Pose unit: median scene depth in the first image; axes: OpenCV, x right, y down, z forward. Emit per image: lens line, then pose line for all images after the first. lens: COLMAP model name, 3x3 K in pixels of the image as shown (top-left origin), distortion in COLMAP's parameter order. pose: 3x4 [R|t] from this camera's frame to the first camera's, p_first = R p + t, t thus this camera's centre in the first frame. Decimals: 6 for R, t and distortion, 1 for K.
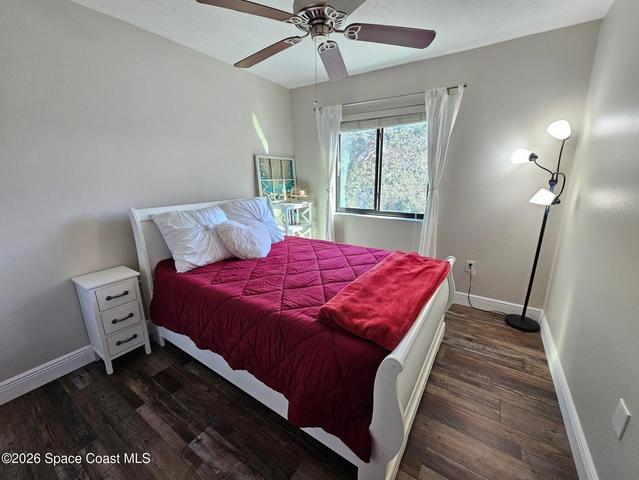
lens RADIAL K [[260.6, 0, 321.6], [0, 260.6, 239.4], [0, 0, 1]] dist [-0.001344, 0.000105]
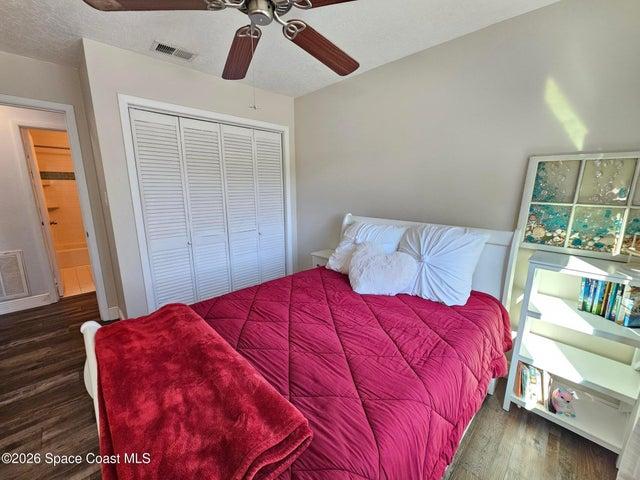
lens RADIAL K [[261.0, 0, 322.1], [0, 261.0, 239.4], [0, 0, 1]] dist [-0.001344, 0.000105]
pose [[-0.214937, 0.199642, -0.956005, 0.378612], [-0.237413, 0.938838, 0.249435, -0.183966], [0.947331, 0.280581, -0.154394, 0.678410]]
